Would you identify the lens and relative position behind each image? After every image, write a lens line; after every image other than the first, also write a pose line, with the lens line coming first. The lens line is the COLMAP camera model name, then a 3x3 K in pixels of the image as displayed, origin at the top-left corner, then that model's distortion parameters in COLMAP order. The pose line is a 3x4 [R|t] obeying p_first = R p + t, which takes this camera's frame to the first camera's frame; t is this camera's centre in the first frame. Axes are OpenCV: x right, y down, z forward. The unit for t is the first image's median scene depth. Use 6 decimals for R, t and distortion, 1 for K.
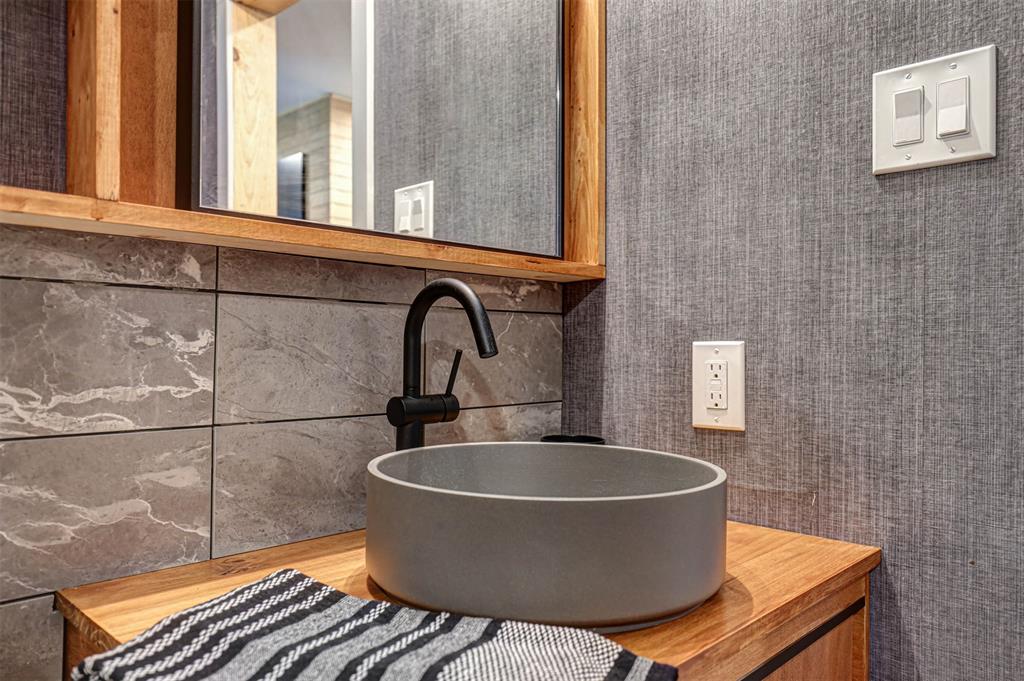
lens RADIAL K [[749.1, 0, 513.9], [0, 749.1, 344.1], [0, 0, 1]] dist [0.001455, 0.000149]
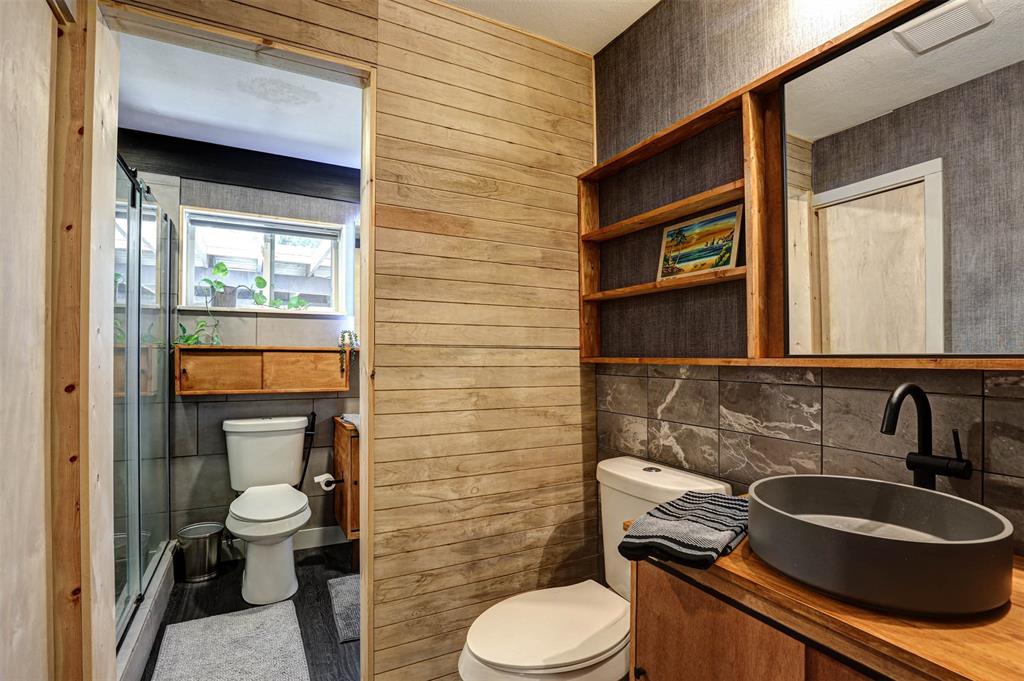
lens RADIAL K [[470.2, 0, 512.1], [0, 470.2, 348.7], [0, 0, 1]] dist [-0.033169, 0.004247]
pose [[-0.318716, -0.018064, -0.947678, 1.301555], [0.006924, 0.999747, -0.021385, -0.170183], [0.947825, -0.013378, -0.318510, 0.590783]]
